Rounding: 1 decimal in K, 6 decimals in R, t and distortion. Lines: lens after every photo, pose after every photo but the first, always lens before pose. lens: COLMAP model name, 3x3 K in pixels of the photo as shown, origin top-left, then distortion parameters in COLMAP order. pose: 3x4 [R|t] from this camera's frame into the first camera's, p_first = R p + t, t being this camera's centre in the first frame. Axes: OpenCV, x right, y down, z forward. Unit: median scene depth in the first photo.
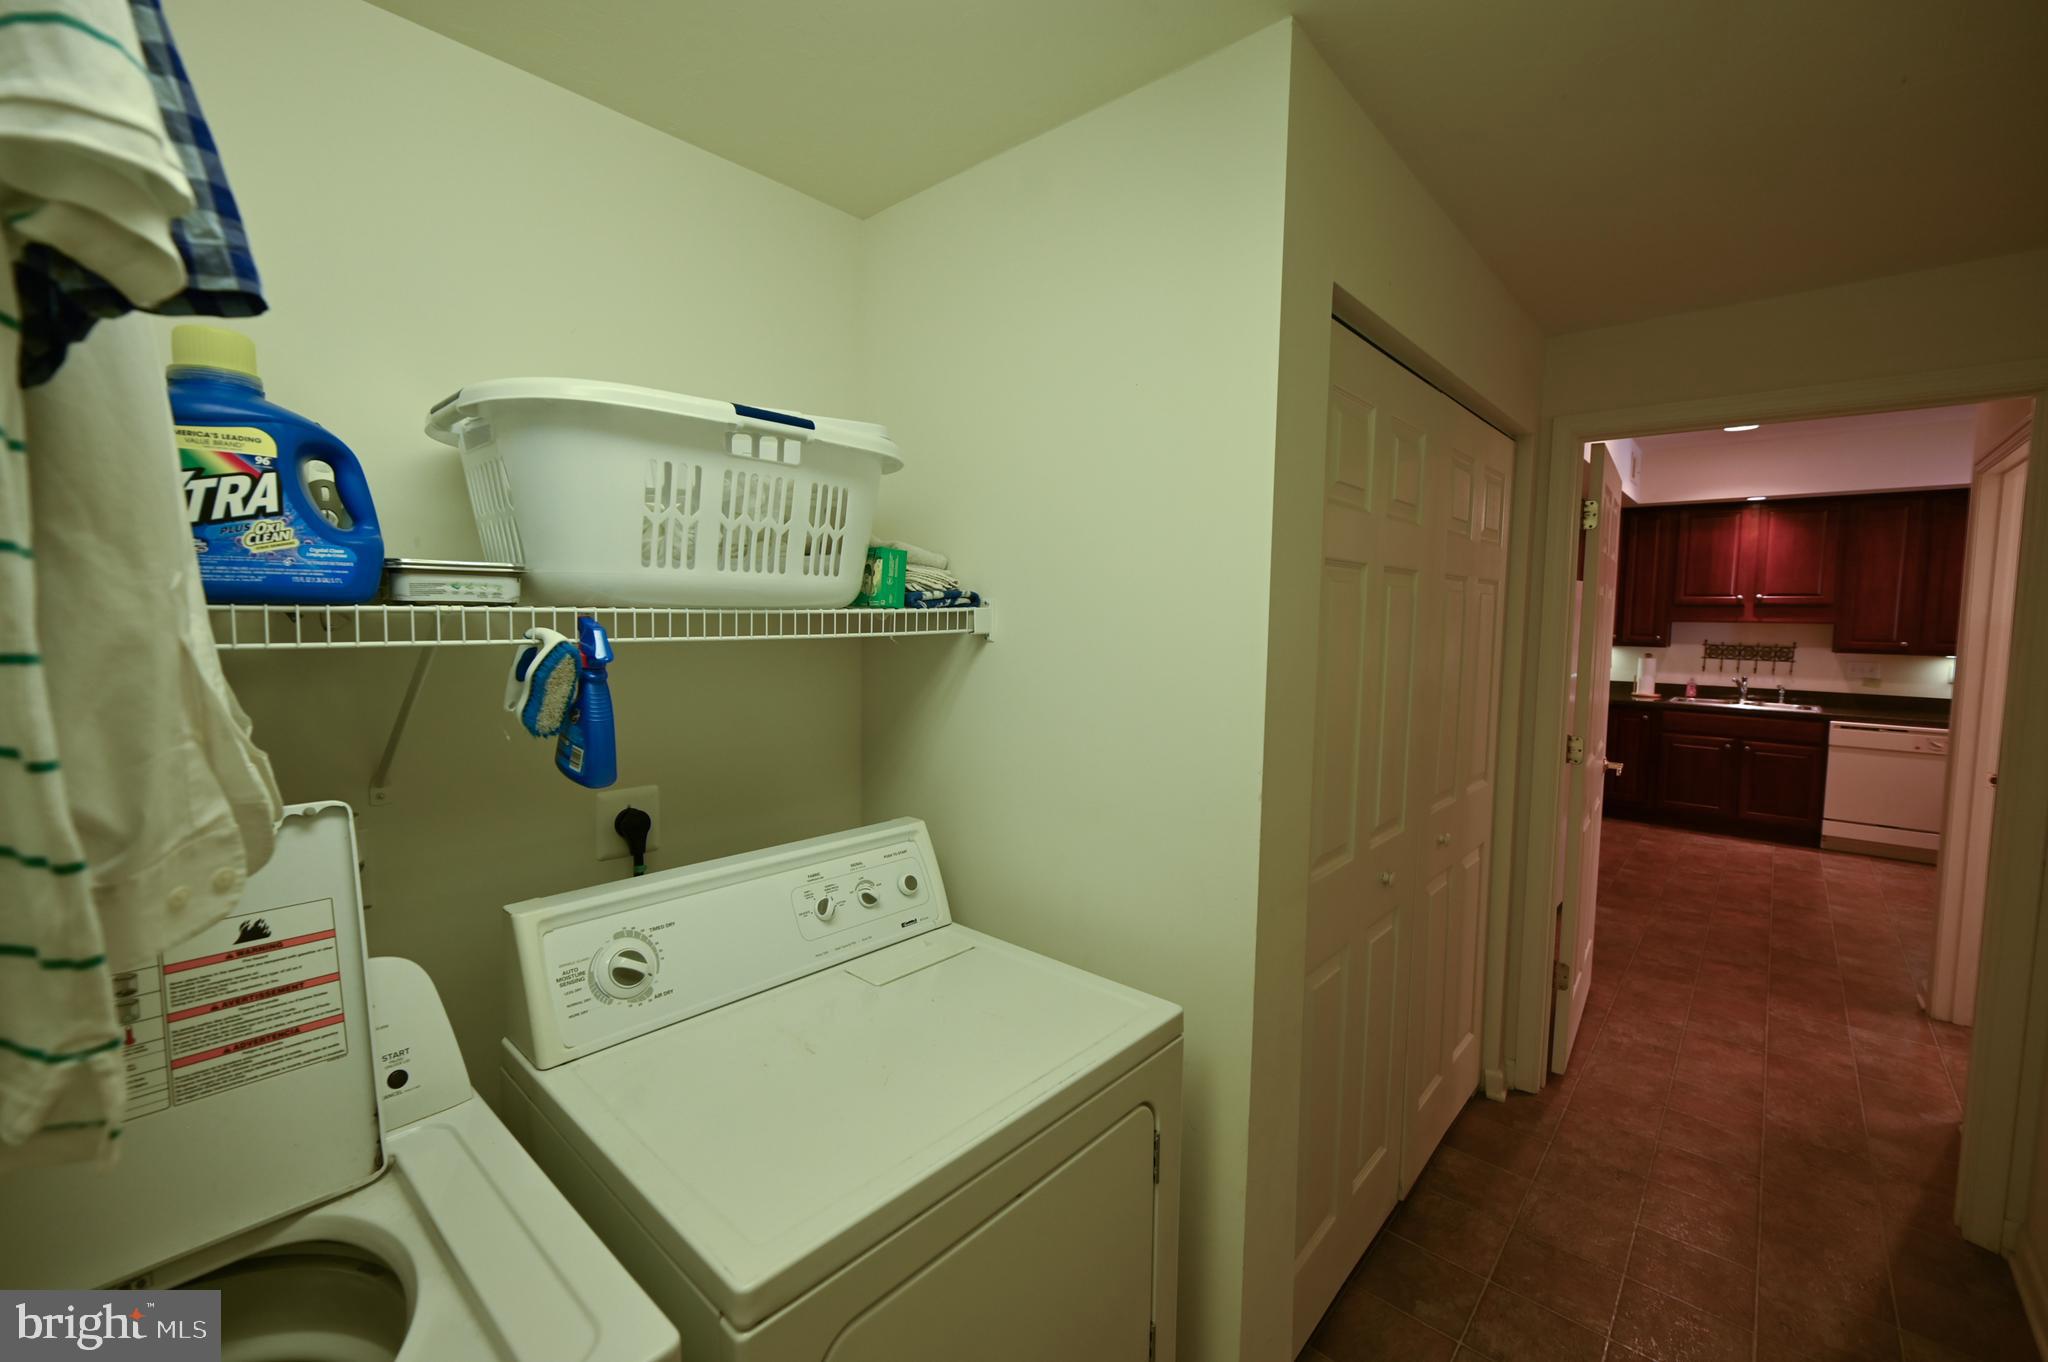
lens RADIAL K [[848.4, 0, 1024.0], [0, 848.4, 681.0], [0, 0, 1]] dist [0.000622, 0.000047]
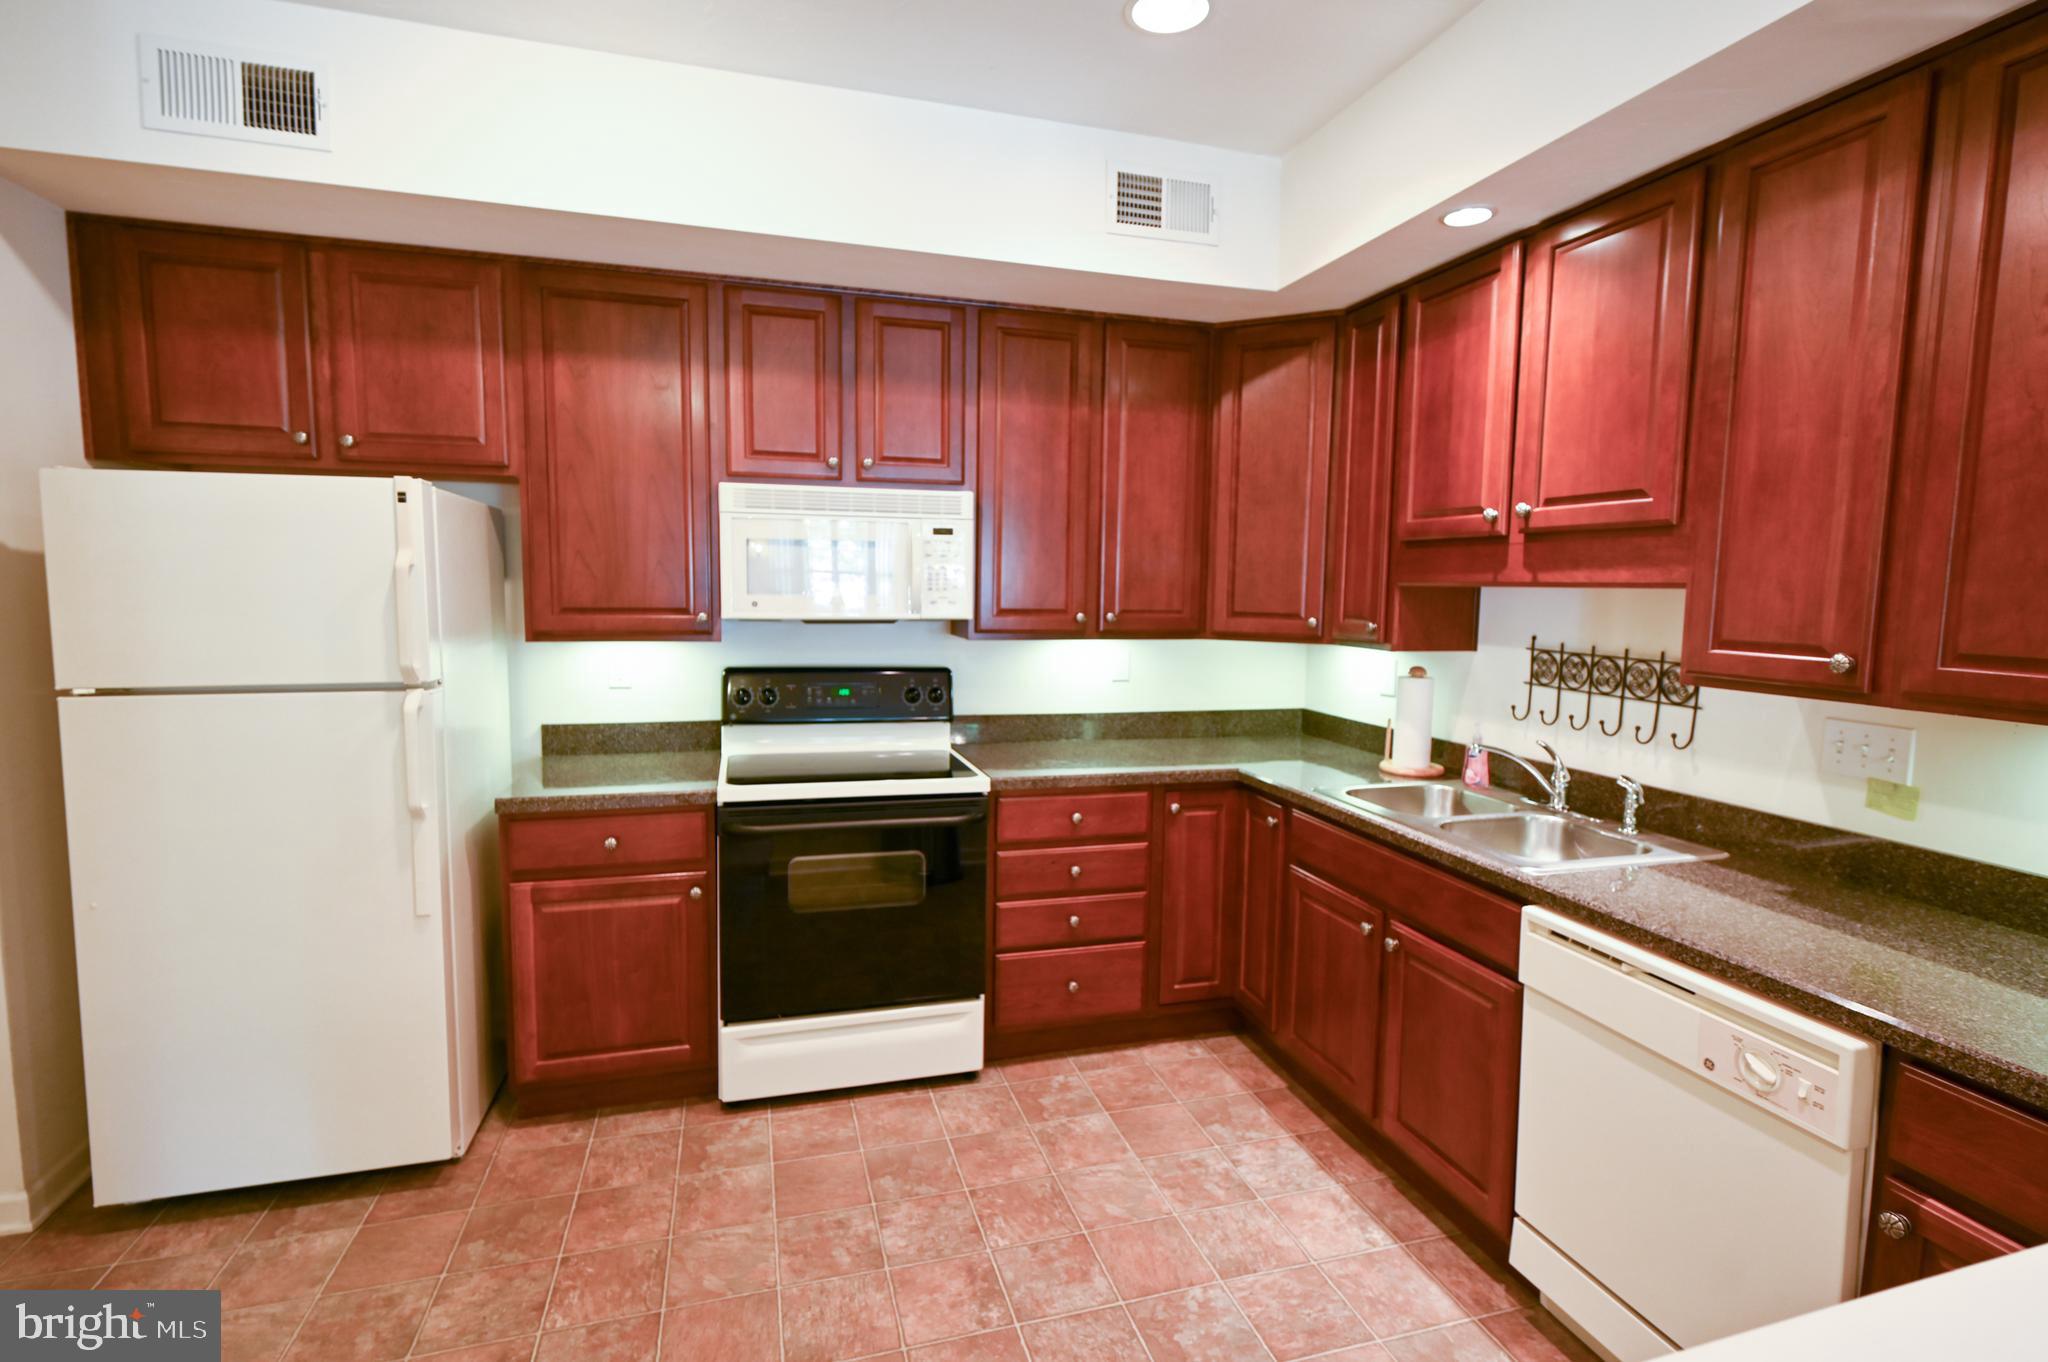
lens RADIAL K [[964.0, 0, 1028.7], [0, 964.0, 669.4], [0, 0, 1]] dist [0.001230, -0.000385]
pose [[0.849603, 0.048057, -0.525228, 0.879005], [-0.048166, 0.998749, 0.013471, -0.030144], [0.525218, 0.013853, 0.850855, 0.550270]]
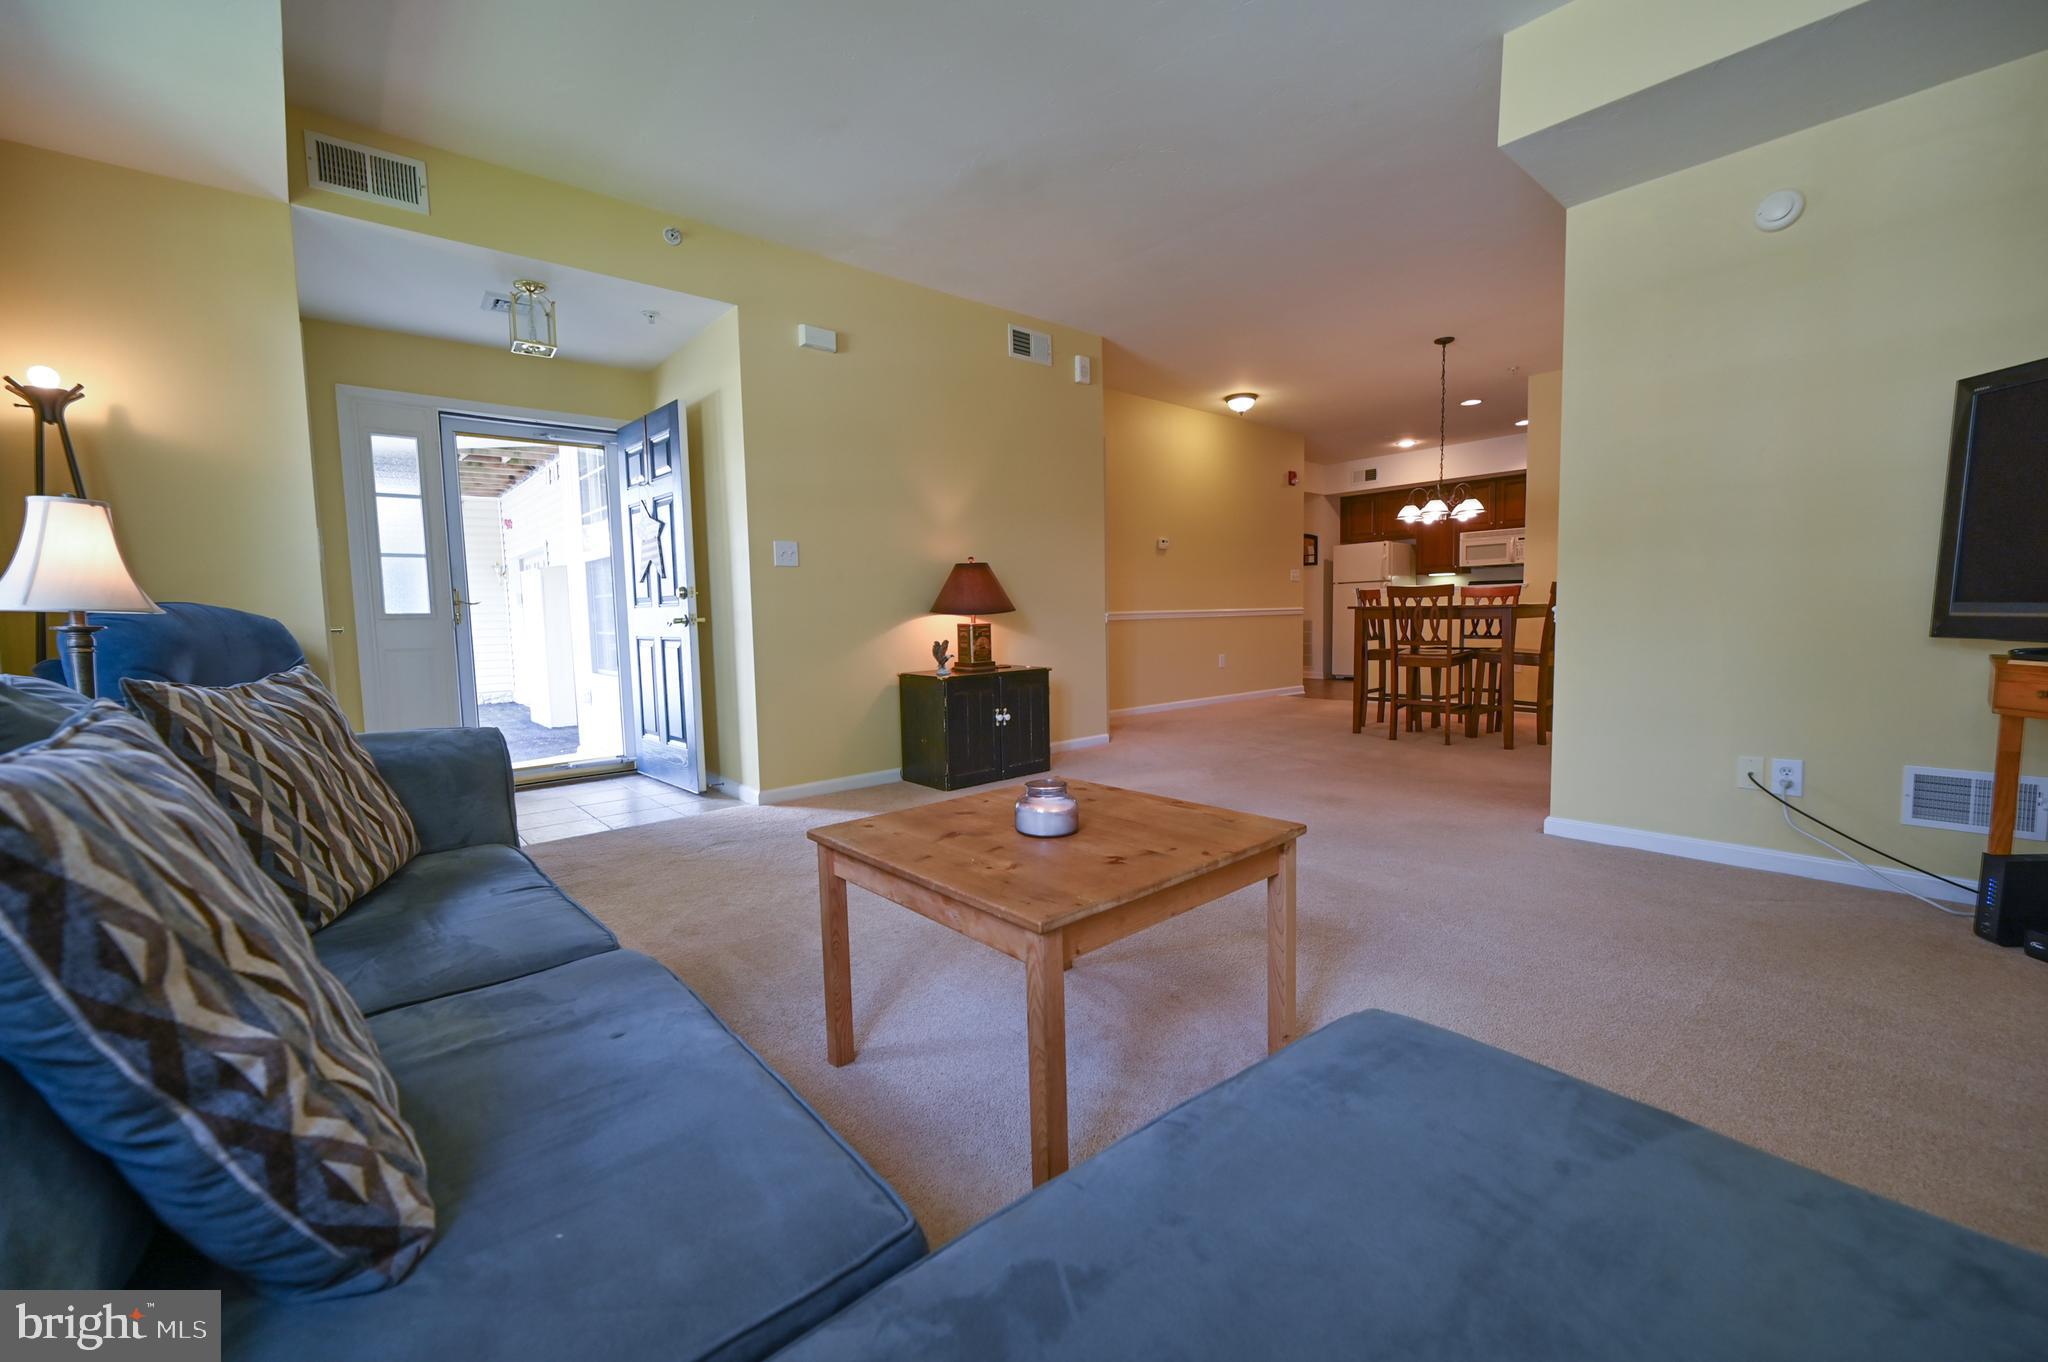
lens RADIAL K [[825.4, 0, 1019.1], [0, 825.4, 676.0], [0, 0, 1]] dist [0.000363, 0.000078]
pose [[-0.130927, 0.064330, -0.989303, 2.194703], [-0.065923, 0.995119, 0.073433, 0.105983], [0.989198, 0.074832, -0.126047, 0.247241]]
